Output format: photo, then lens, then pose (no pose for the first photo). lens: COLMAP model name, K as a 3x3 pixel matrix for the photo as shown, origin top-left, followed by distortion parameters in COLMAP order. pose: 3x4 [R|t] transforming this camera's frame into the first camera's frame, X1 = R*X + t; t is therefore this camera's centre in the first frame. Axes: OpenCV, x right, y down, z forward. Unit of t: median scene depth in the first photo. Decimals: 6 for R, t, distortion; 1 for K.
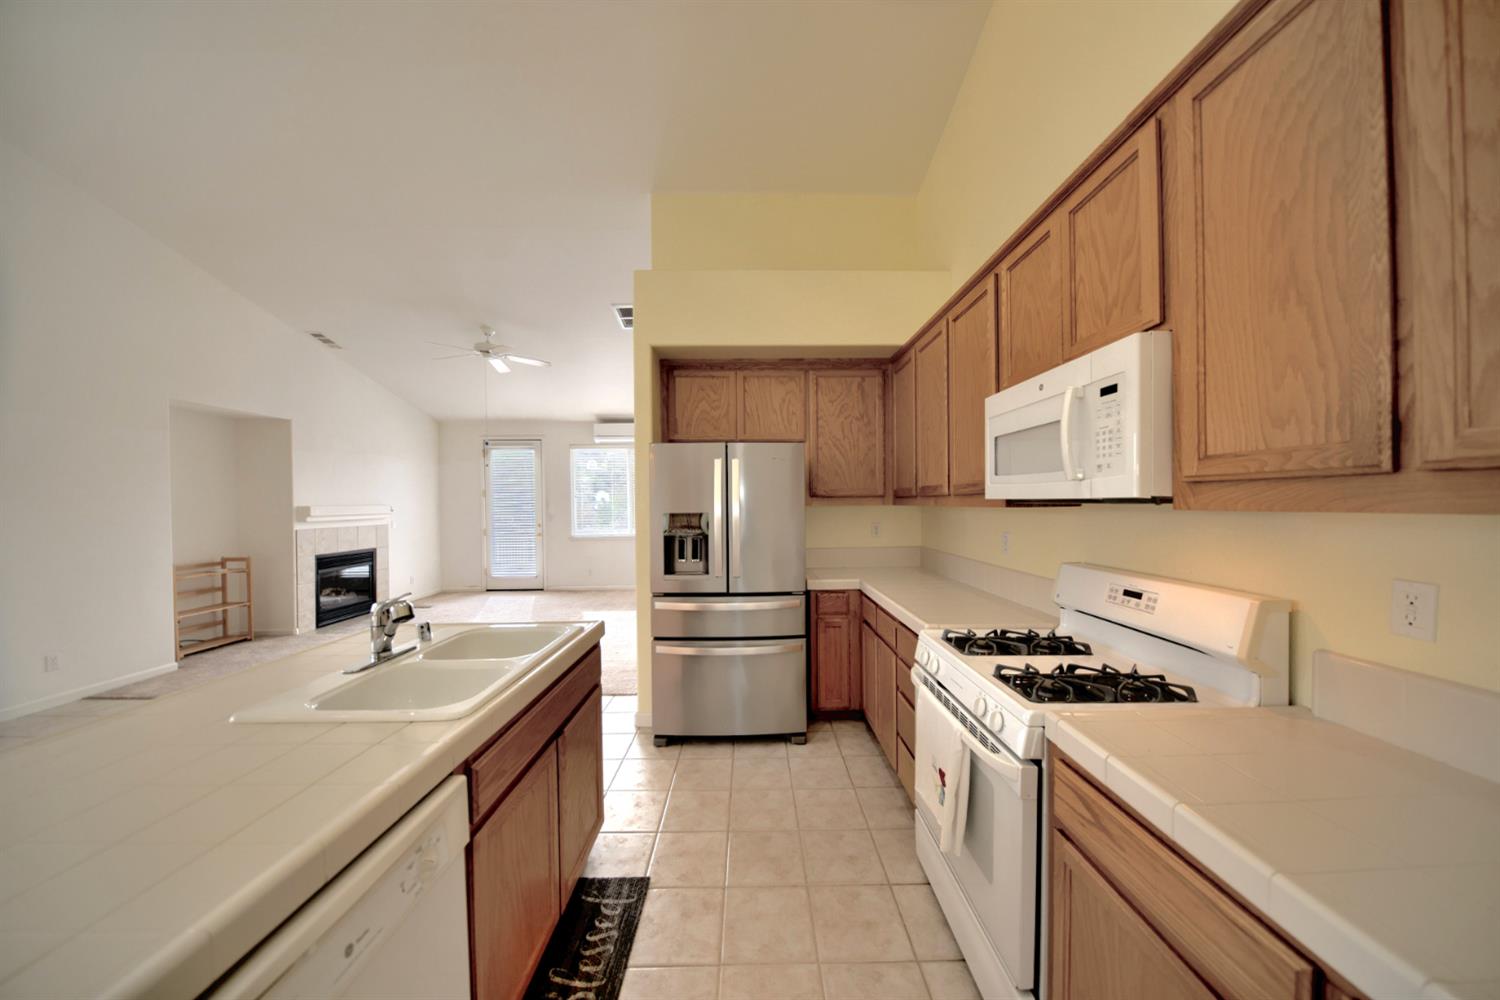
lens RADIAL K [[484.1, 0, 760.0], [0, 484.1, 505.6], [0, 0, 1]] dist [-0.007727, -0.004023]
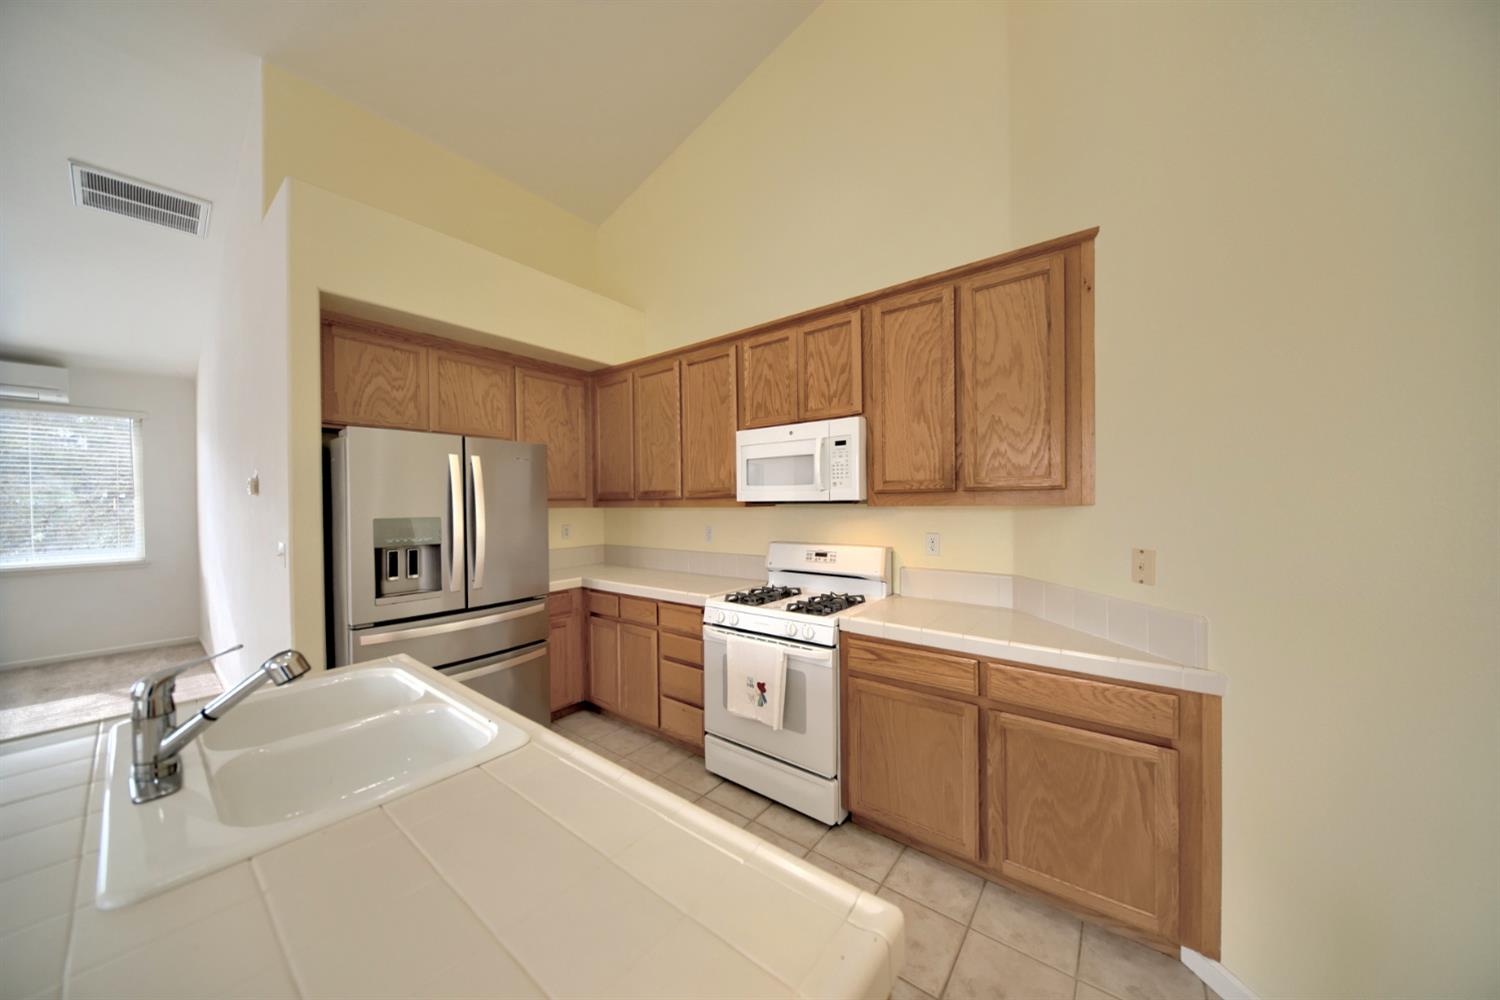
lens RADIAL K [[484.1, 0, 760.0], [0, 484.1, 505.6], [0, 0, 1]] dist [-0.007727, -0.004023]
pose [[0.608486, -0.003674, 0.793556, -0.635174], [0.010330, 0.999941, -0.003292, 0.004805], [-0.793497, 0.010201, 0.608488, 0.069386]]
